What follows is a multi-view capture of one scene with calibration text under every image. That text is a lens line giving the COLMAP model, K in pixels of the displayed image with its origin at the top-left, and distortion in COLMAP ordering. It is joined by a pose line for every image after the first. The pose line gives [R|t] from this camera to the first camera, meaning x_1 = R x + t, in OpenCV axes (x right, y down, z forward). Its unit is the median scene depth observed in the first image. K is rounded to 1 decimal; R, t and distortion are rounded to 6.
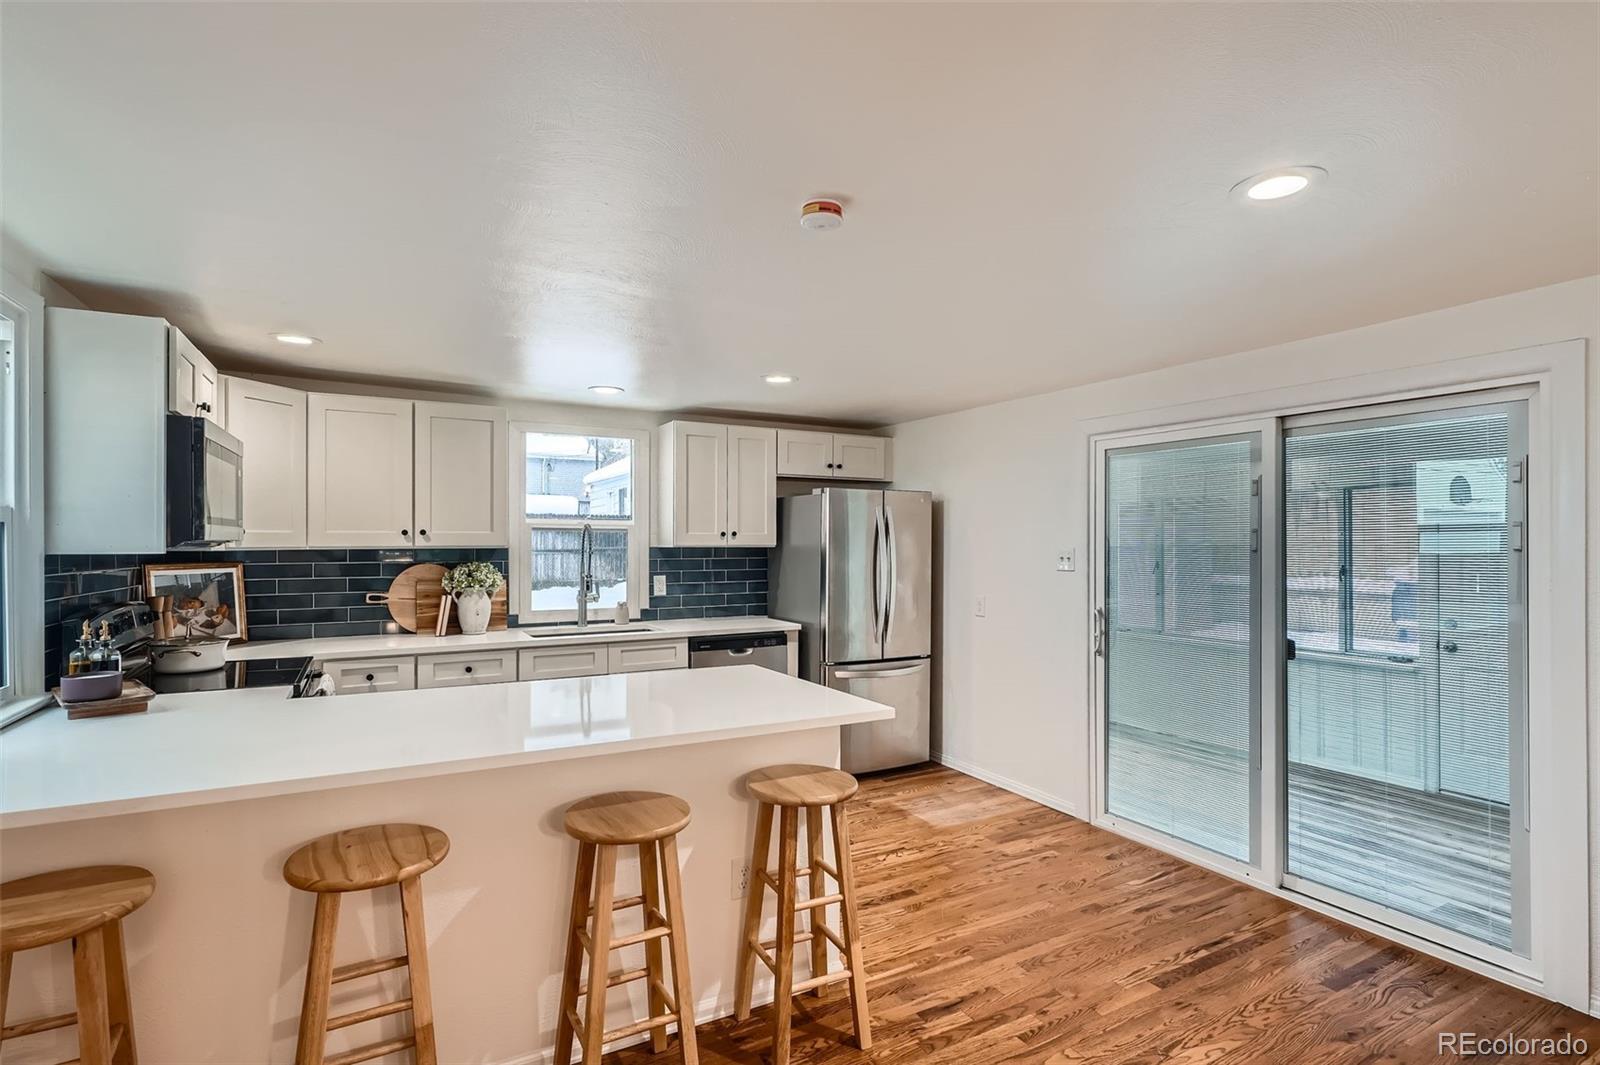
lens RADIAL K [[775.1, 0, 798.6], [0, 775.1, 538.8], [0, 0, 1]] dist [-0.012763, 0.002553]
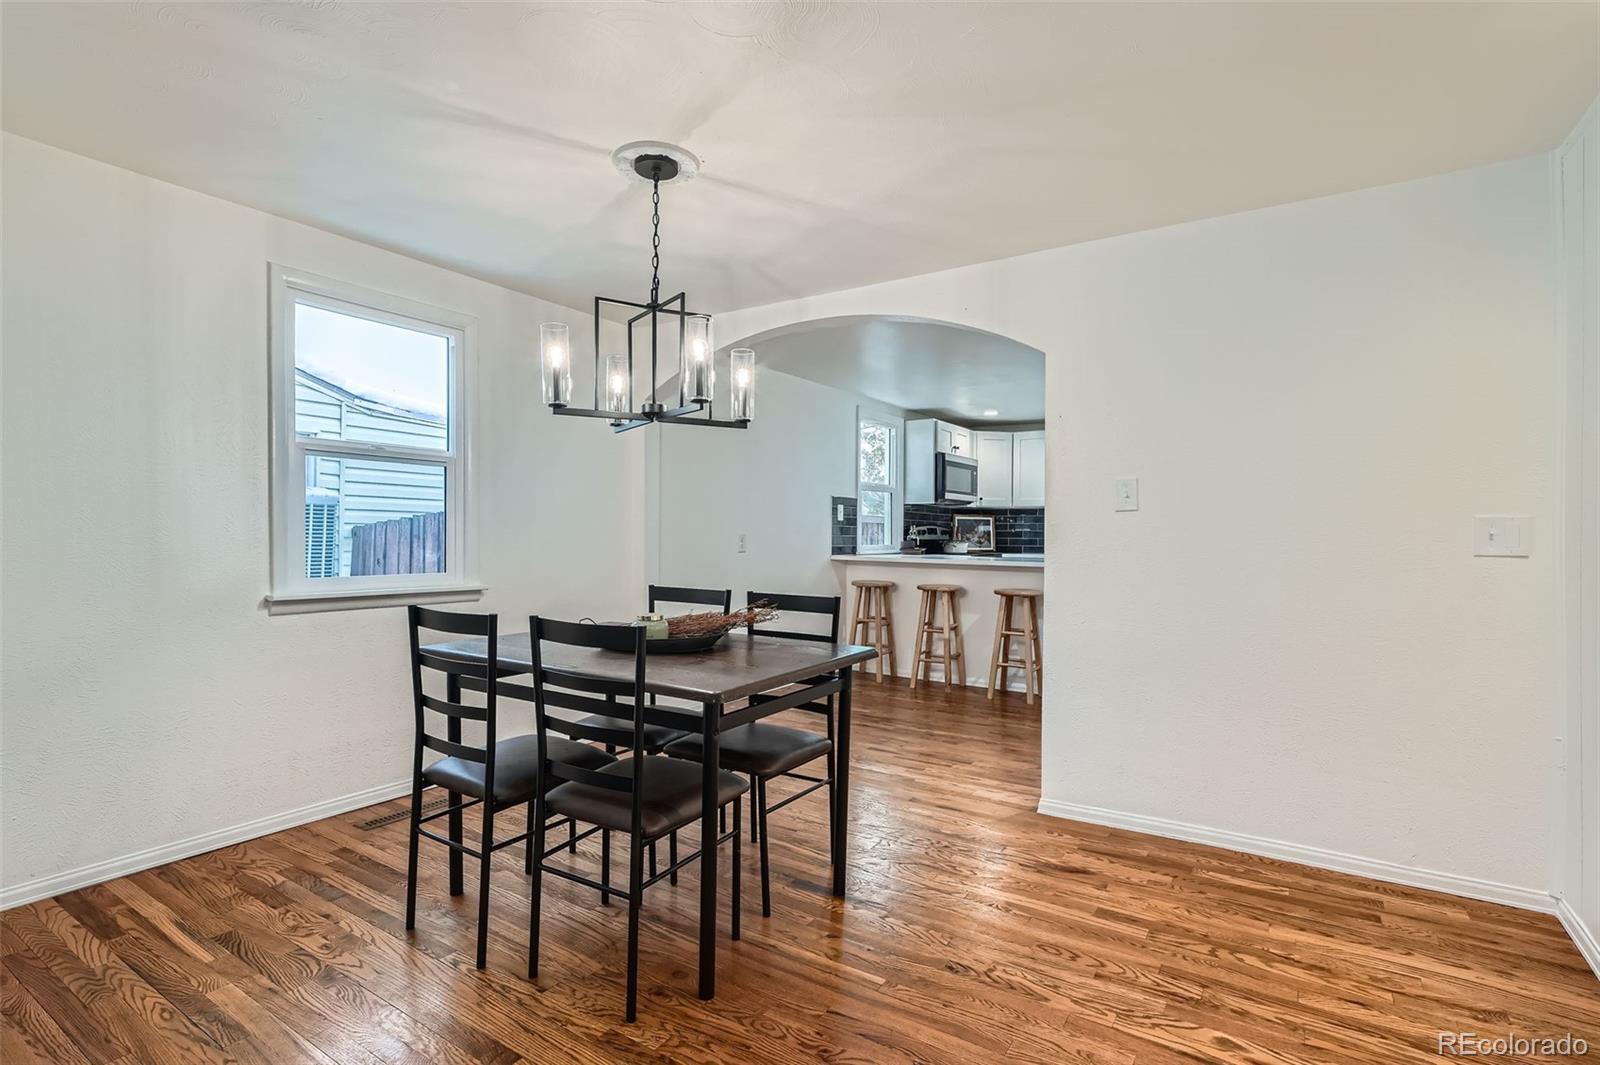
lens RADIAL K [[775.1, 0, 799.4], [0, 775.1, 531.8], [0, 0, 1]] dist [-0.012763, 0.002553]
pose [[0.456508, -0.000150, -0.889719, 0.875984], [-0.004280, 0.999988, -0.002365, 0.078639], [0.889709, 0.004887, 0.456502, -0.427651]]
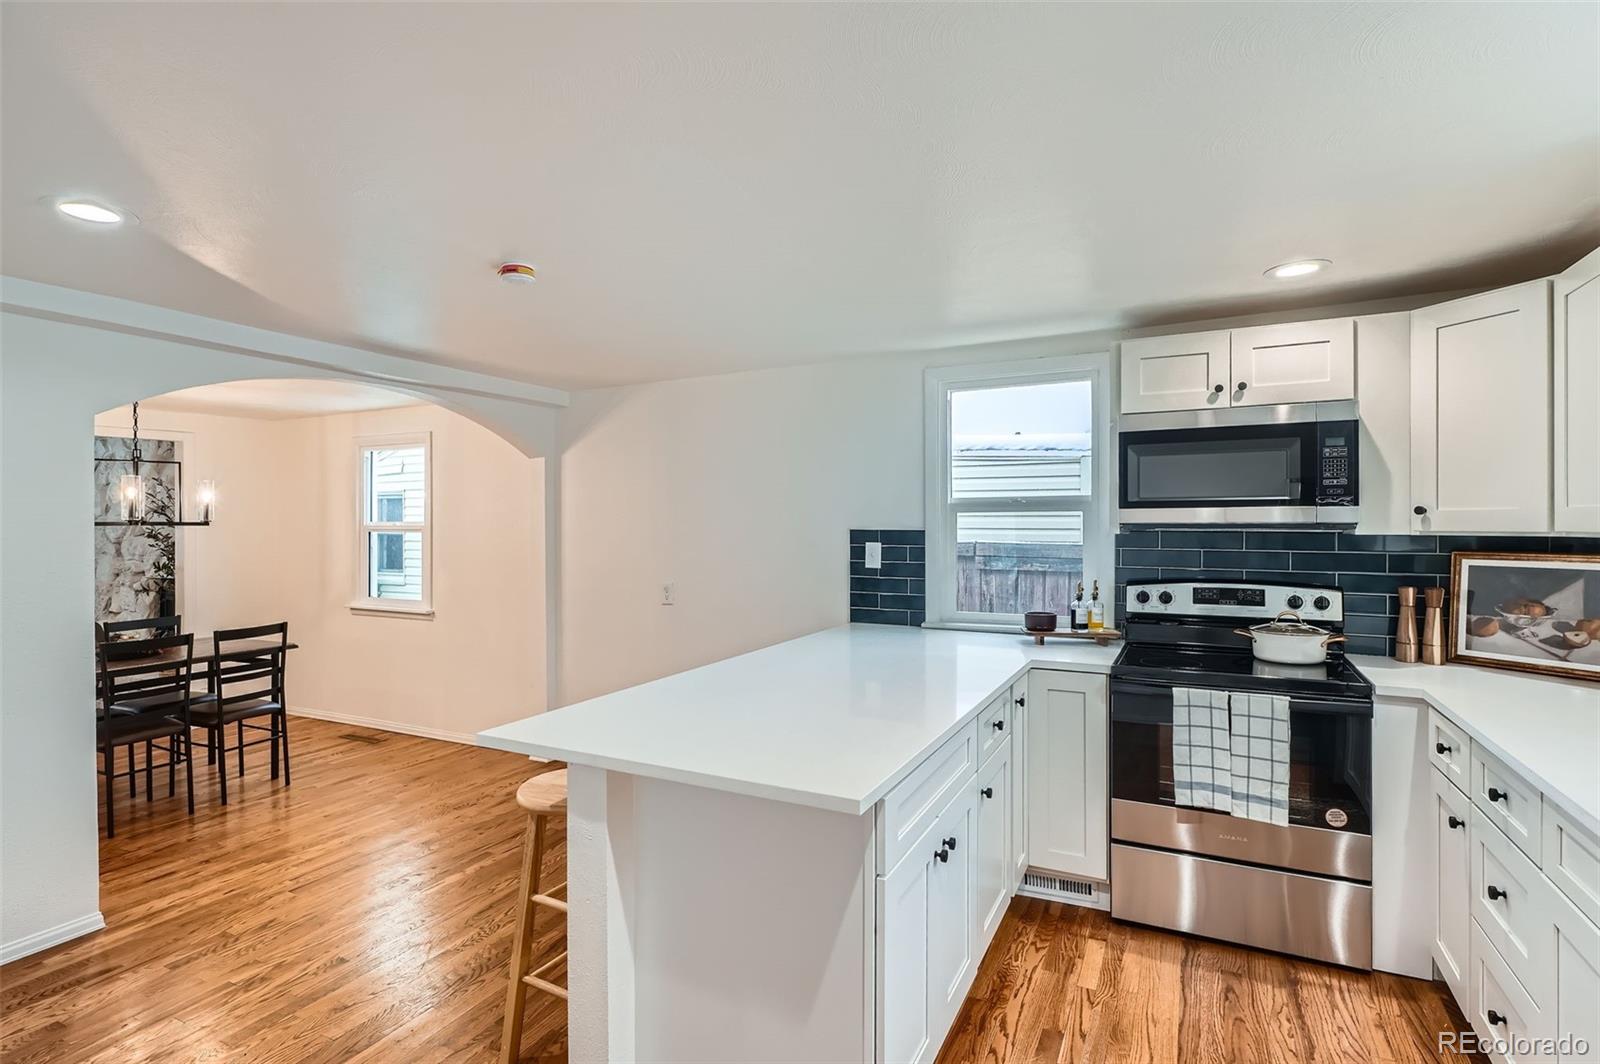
lens RADIAL K [[775.1, 0, 807.1], [0, 775.1, 529.4], [0, 0, 1]] dist [-0.012763, 0.002553]
pose [[-0.820476, 0.000821, -0.571681, 0.169347], [0.001961, 0.999997, -0.001378, 0.007575], [0.571678, -0.002252, -0.820475, 1.047946]]
